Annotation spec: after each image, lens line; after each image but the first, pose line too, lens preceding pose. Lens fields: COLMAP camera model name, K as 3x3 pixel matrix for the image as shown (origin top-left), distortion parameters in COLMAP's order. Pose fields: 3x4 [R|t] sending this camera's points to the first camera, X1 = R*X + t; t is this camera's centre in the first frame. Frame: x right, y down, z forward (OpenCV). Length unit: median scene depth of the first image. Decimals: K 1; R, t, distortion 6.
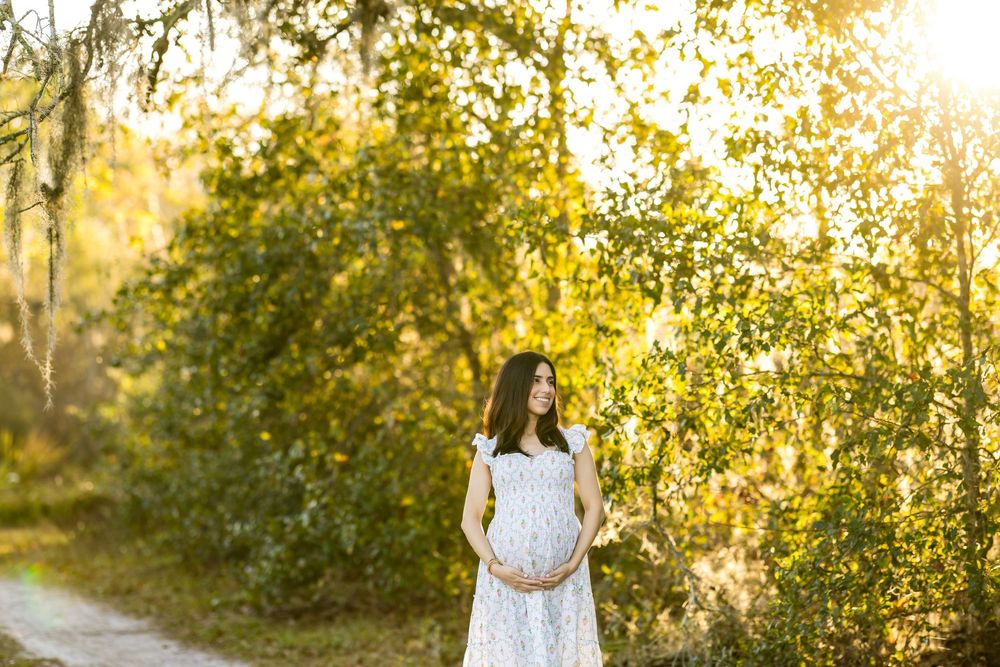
lens RADIAL K [[2412.1, 0, 500.0], [0, 2412.1, 333.5], [0, 0, 1]] dist [-0.013218, -0.750441]
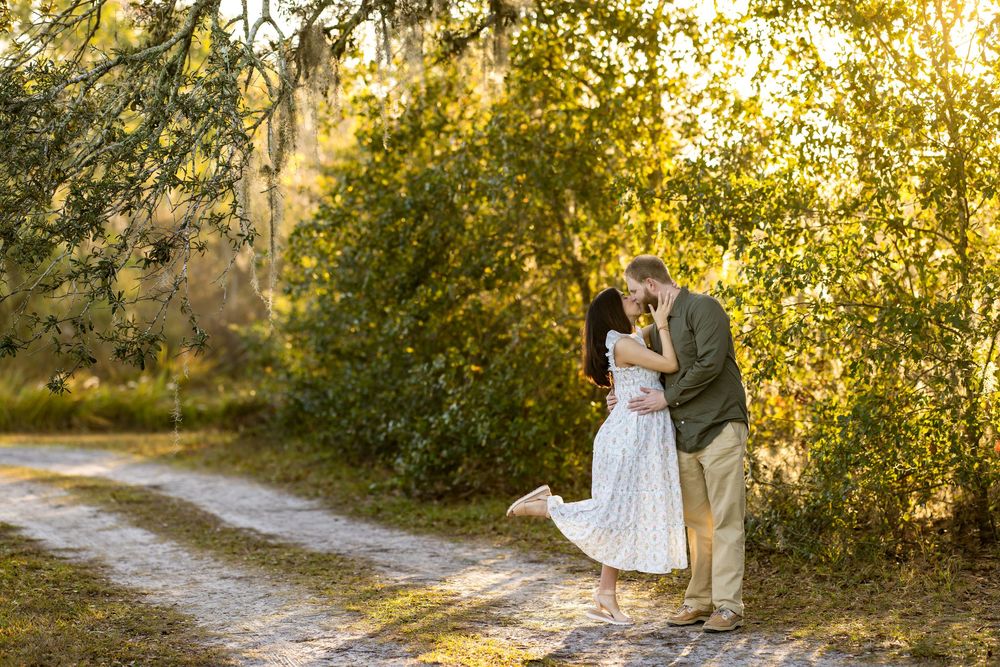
lens RADIAL K [[2412.1, 0, 500.0], [0, 2412.1, 333.5], [0, 0, 1]] dist [-0.013218, -0.750441]
pose [[0.998972, -0.000408, -0.045333, 0.001977], [0.002059, 0.999336, 0.036383, -0.010644], [0.045288, -0.036439, 0.998309, -0.222036]]
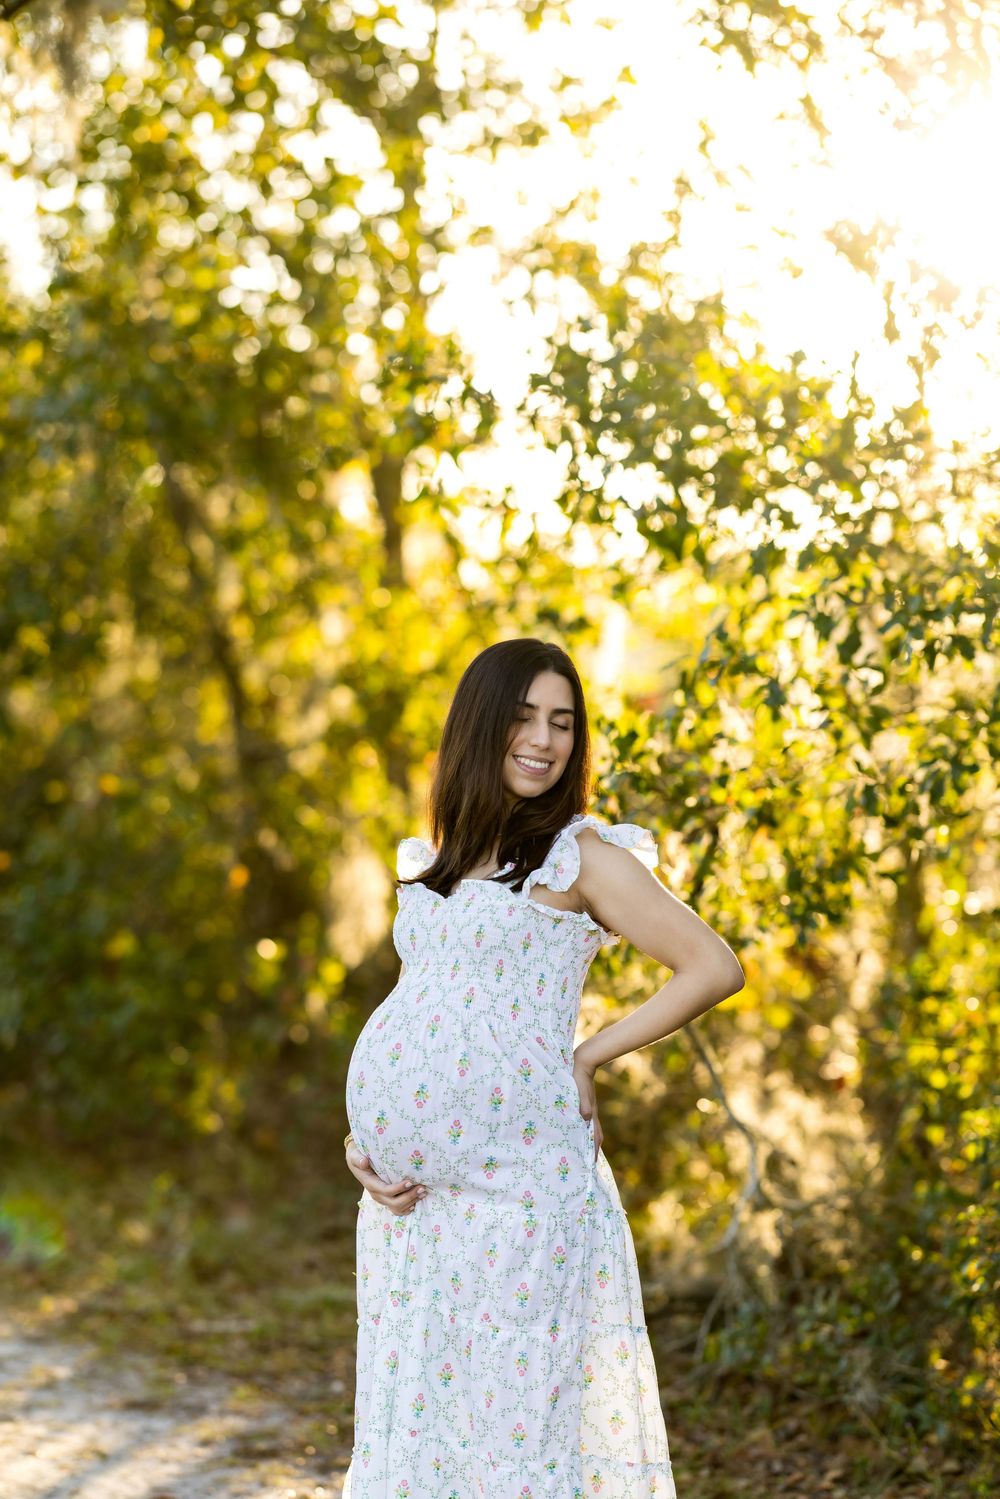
lens RADIAL K [[3615.7, 0, 500.0], [0, 3615.7, 749.5], [0, 0, 1]] dist [-0.013218, -0.750441]
pose [[0.996740, 0.018308, 0.078570, -0.018448], [-0.020222, 0.999516, 0.023635, 0.006034], [-0.078100, -0.025147, 0.996628, 0.208469]]
